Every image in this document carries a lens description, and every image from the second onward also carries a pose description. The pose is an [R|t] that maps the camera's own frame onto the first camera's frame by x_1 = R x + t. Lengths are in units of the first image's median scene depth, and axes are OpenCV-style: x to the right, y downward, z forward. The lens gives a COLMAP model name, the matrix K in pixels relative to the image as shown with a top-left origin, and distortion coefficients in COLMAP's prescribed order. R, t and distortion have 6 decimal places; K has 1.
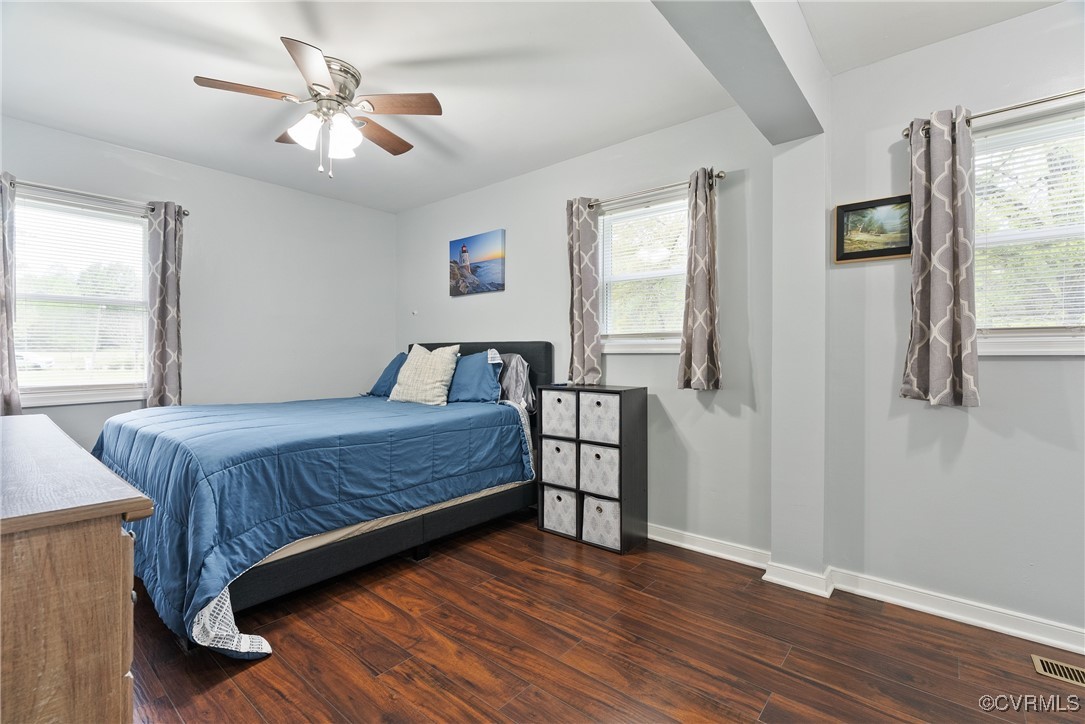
lens RADIAL K [[489.2, 0, 540.4], [0, 489.2, 357.7], [0, 0, 1]] dist [-0.010673, 0.001063]
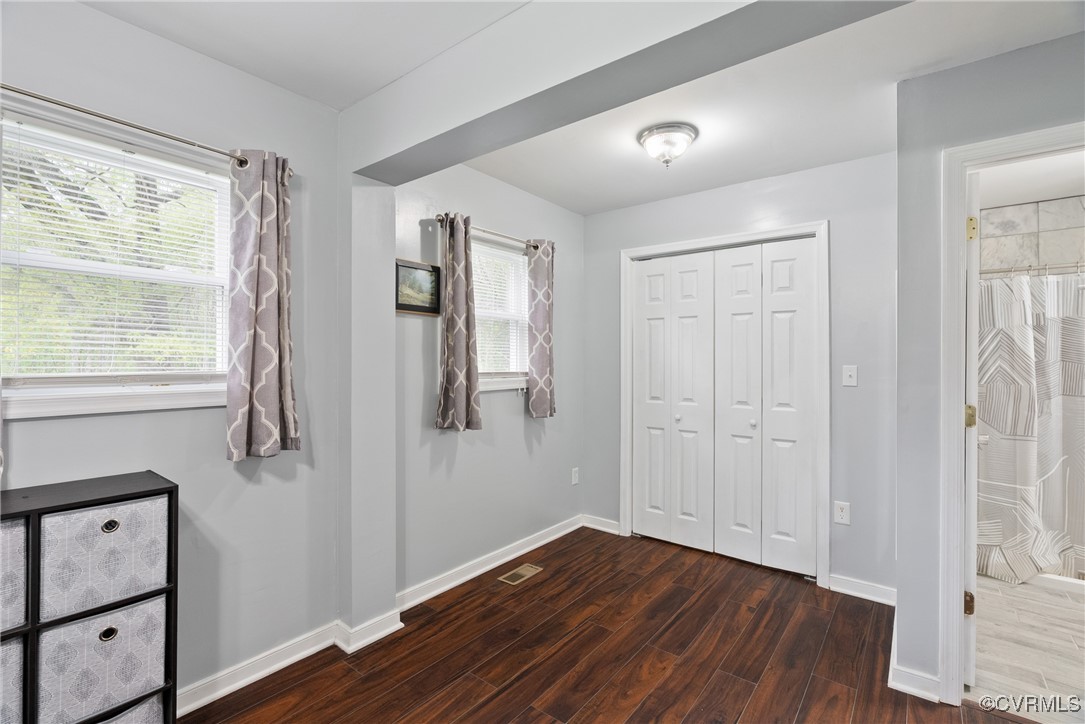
lens RADIAL K [[489.2, 0, 540.4], [0, 489.2, 357.7], [0, 0, 1]] dist [-0.010673, 0.001063]
pose [[-0.037166, 0.001251, 0.999308, -0.395957], [0.001330, 0.999998, -0.001202, -0.075906], [-0.999308, 0.001284, -0.037168, 0.601489]]
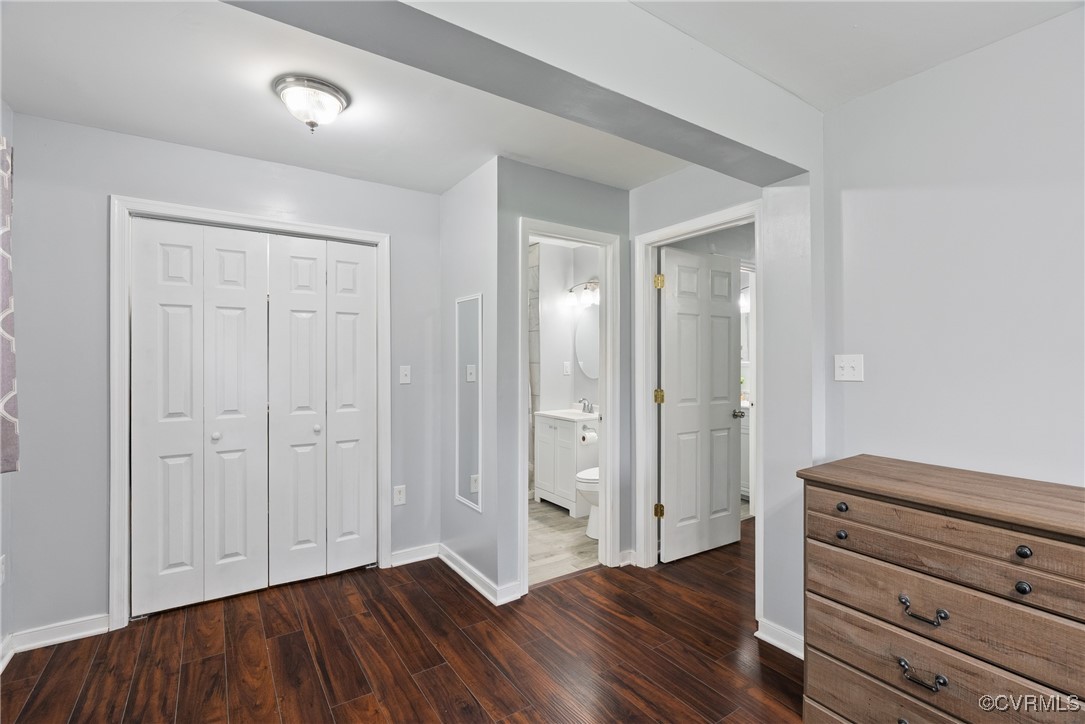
lens RADIAL K [[492.1, 0, 545.7], [0, 492.1, 358.4], [0, 0, 1]] dist [-0.002522, 0.000149]
pose [[-0.964041, -0.002271, 0.265745, -0.044509], [-0.001713, 0.999996, 0.002329, -0.081516], [-0.265749, 0.001789, -0.964041, 0.975924]]
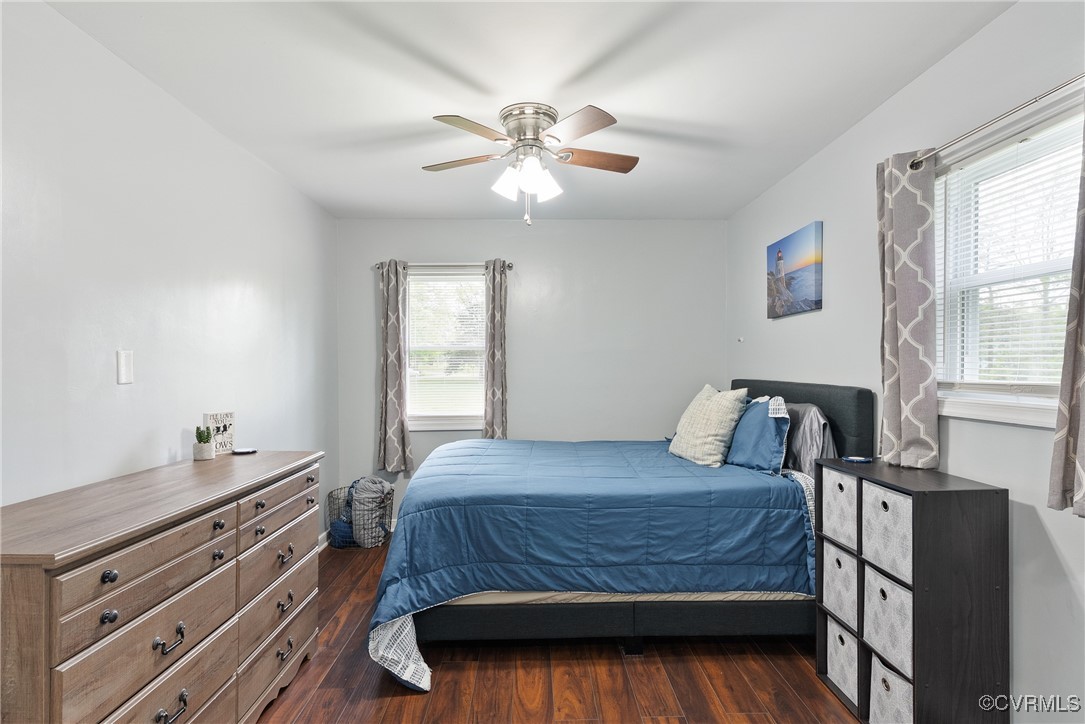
lens RADIAL K [[563.7, 0, 542.0], [0, 563.7, 370.4], [0, 0, 1]] dist [-0.006395, 0.000387]
pose [[0.655268, 0.003014, -0.755391, 0.370188], [-0.000598, 0.999994, 0.003471, -0.073614], [0.755396, -0.001823, 0.655265, 0.247074]]
